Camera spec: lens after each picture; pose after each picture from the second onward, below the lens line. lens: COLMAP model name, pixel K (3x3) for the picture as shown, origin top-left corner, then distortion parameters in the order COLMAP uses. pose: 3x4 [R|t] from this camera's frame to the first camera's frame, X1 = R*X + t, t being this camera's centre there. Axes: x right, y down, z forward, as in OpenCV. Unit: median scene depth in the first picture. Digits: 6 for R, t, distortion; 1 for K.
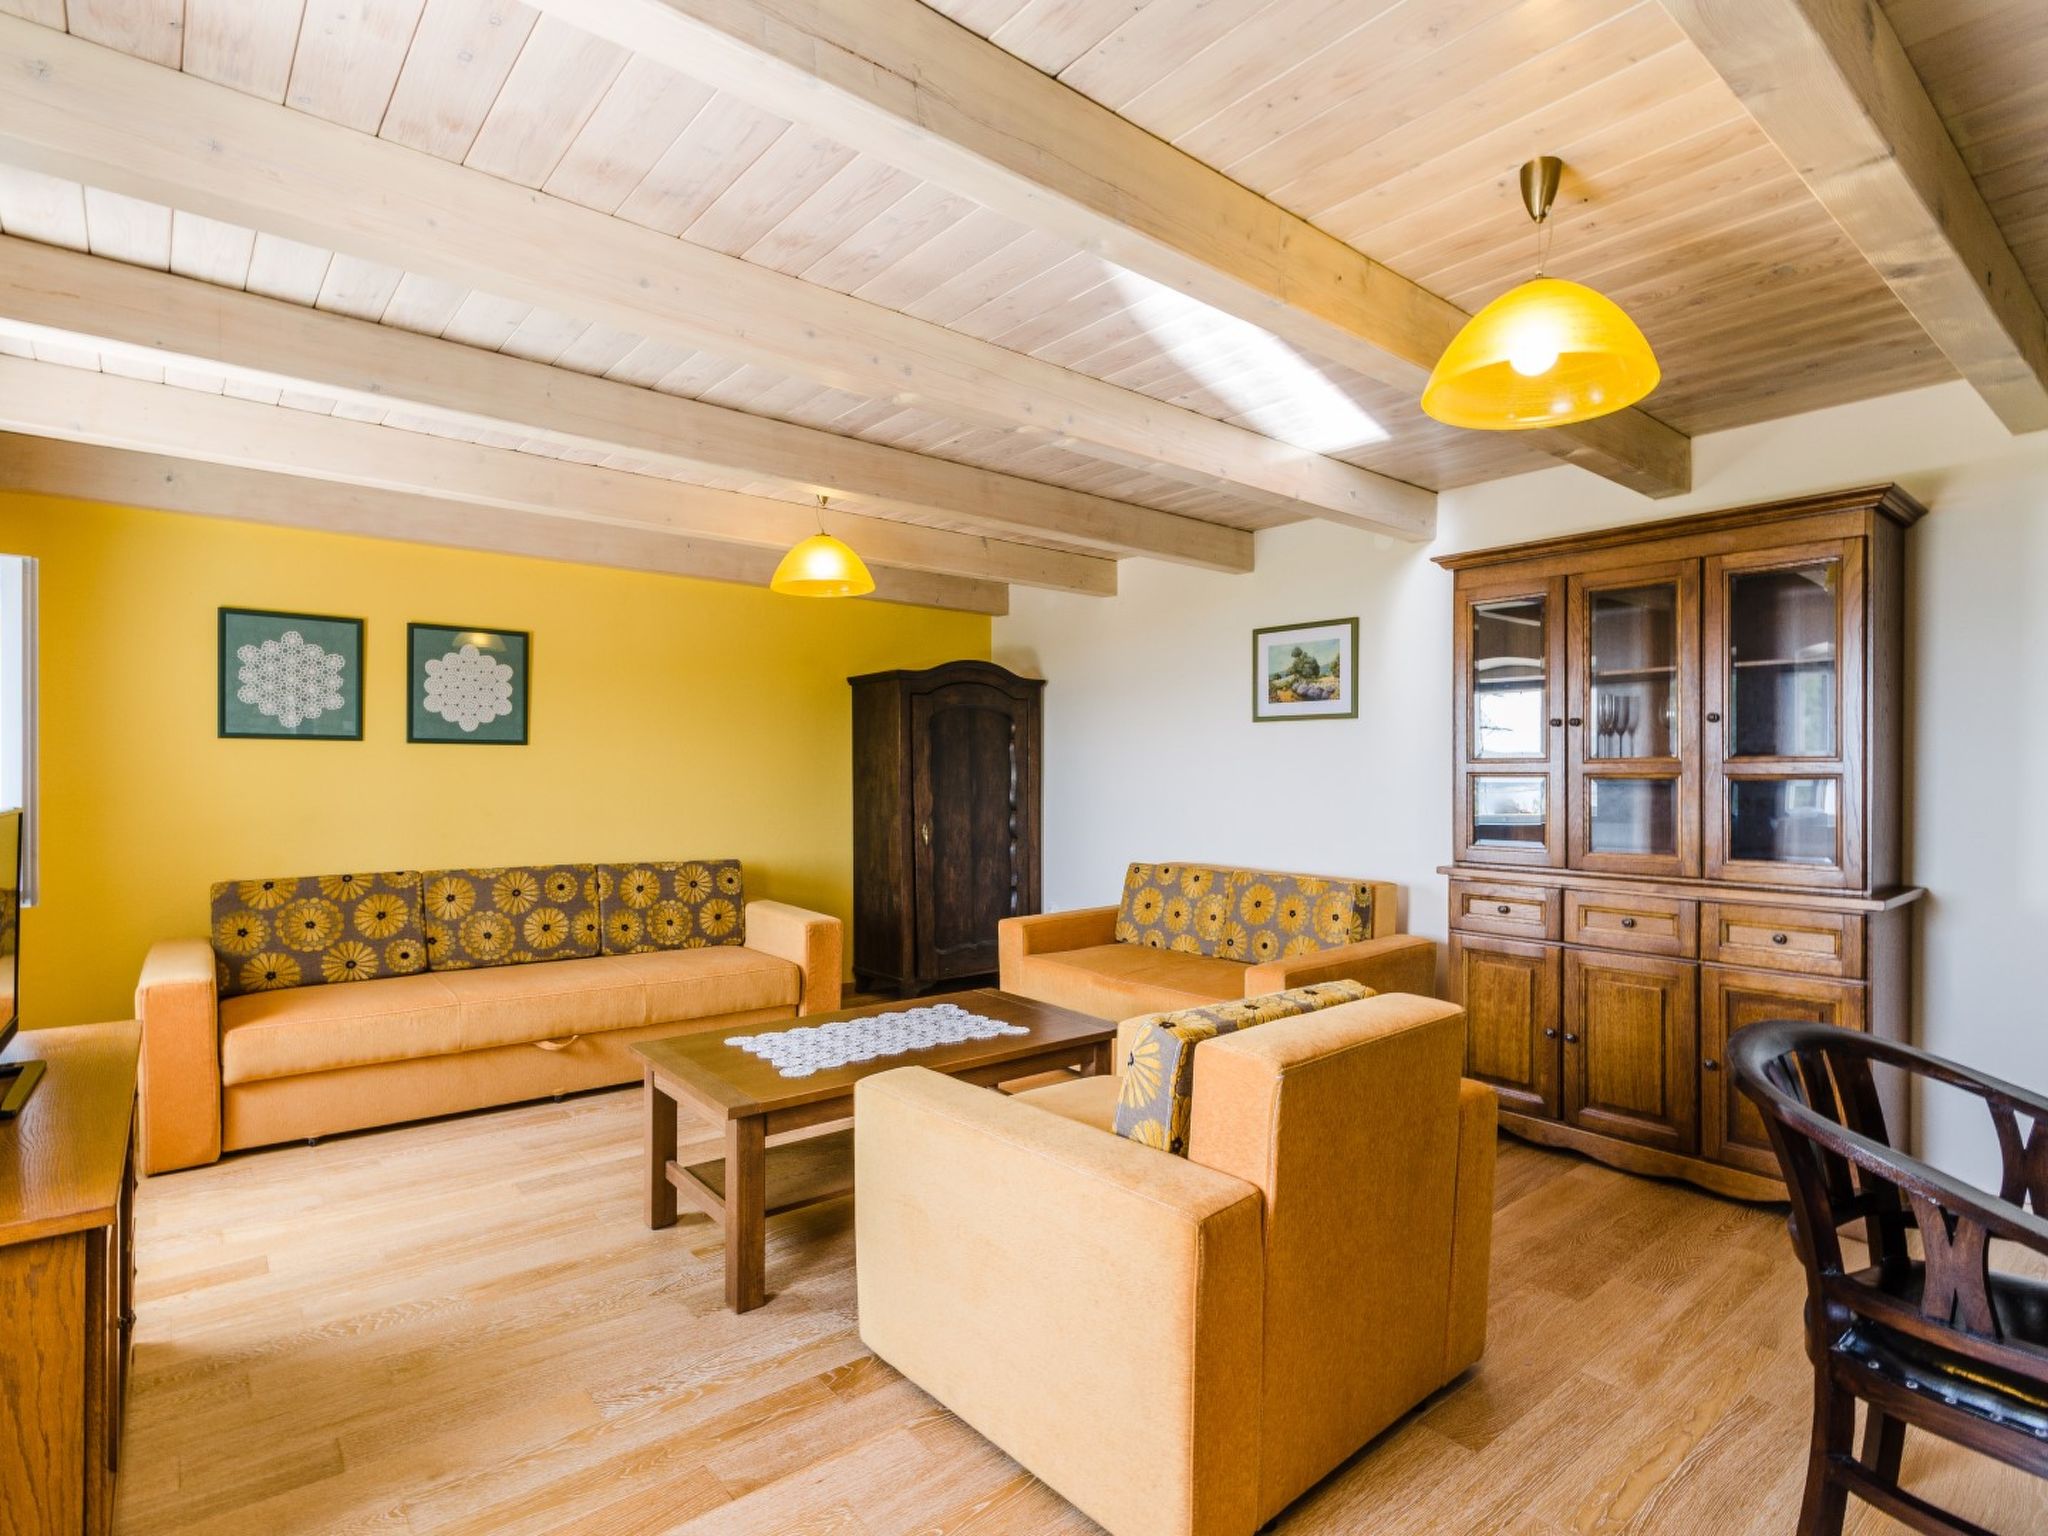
lens RADIAL K [[1006.3, 0, 1034.6], [0, 1006.3, 776.2], [0, 0, 1]] dist [0.002075, -0.002155]
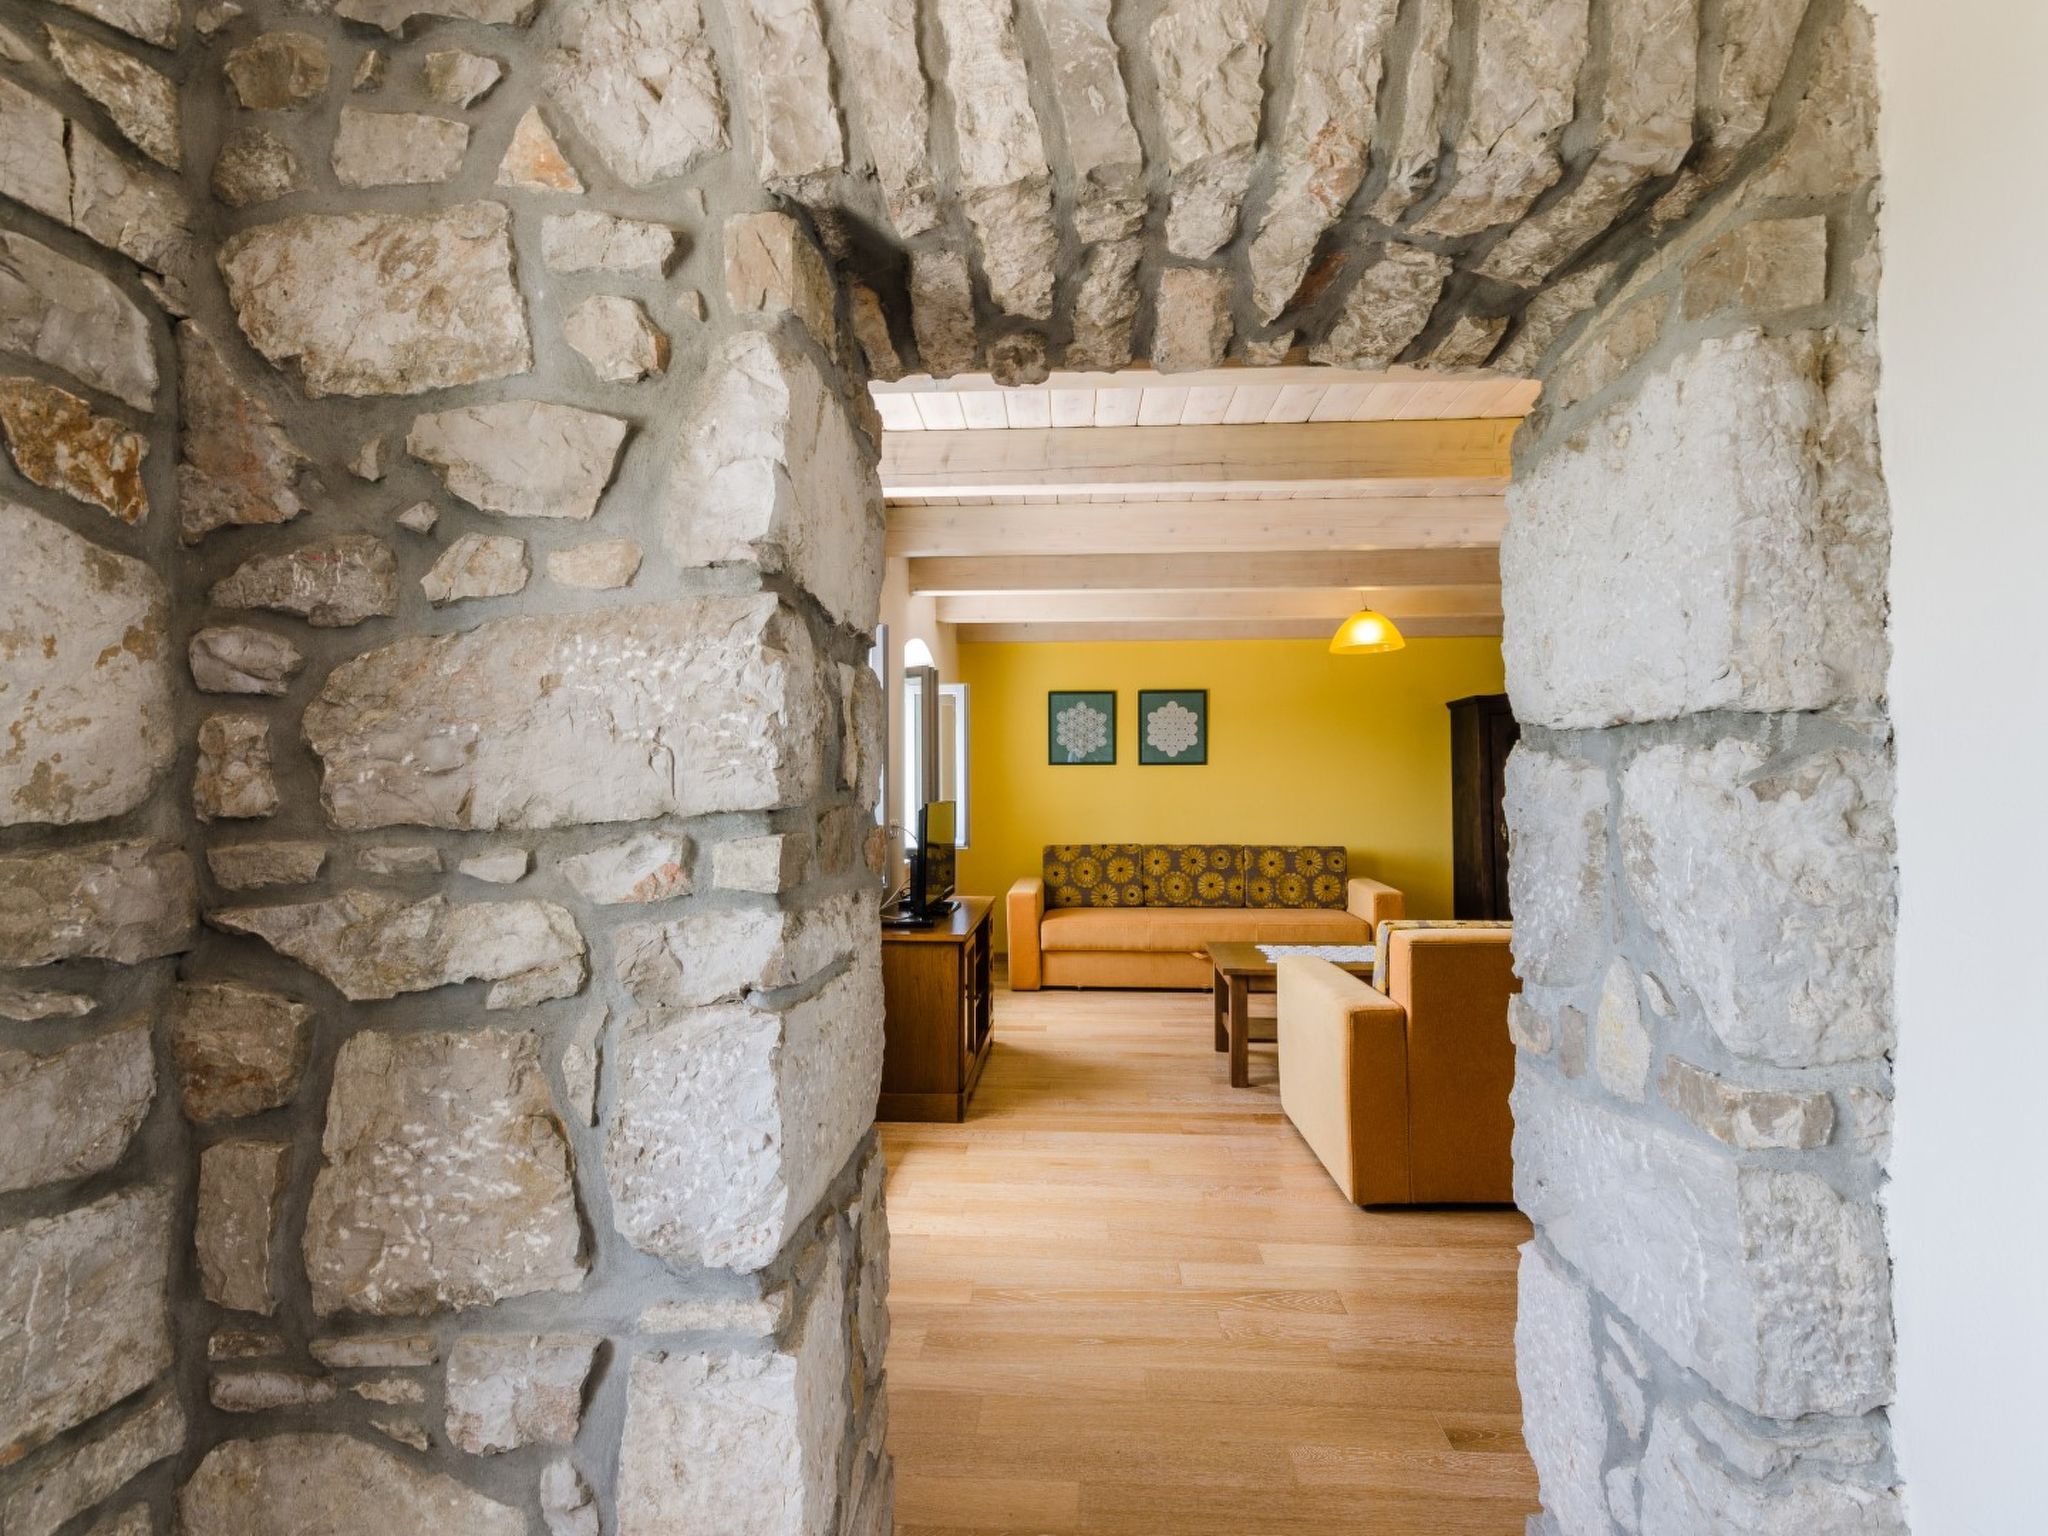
lens RADIAL K [[1006.3, 0, 1021.1], [0, 1006.3, 774.5], [0, 0, 1]] dist [0.002075, -0.002155]
pose [[0.718483, -0.014079, -0.695402, 0.379178], [0.007557, 0.999894, -0.012436, 0.000087], [0.695503, 0.003680, 0.718514, -0.301452]]
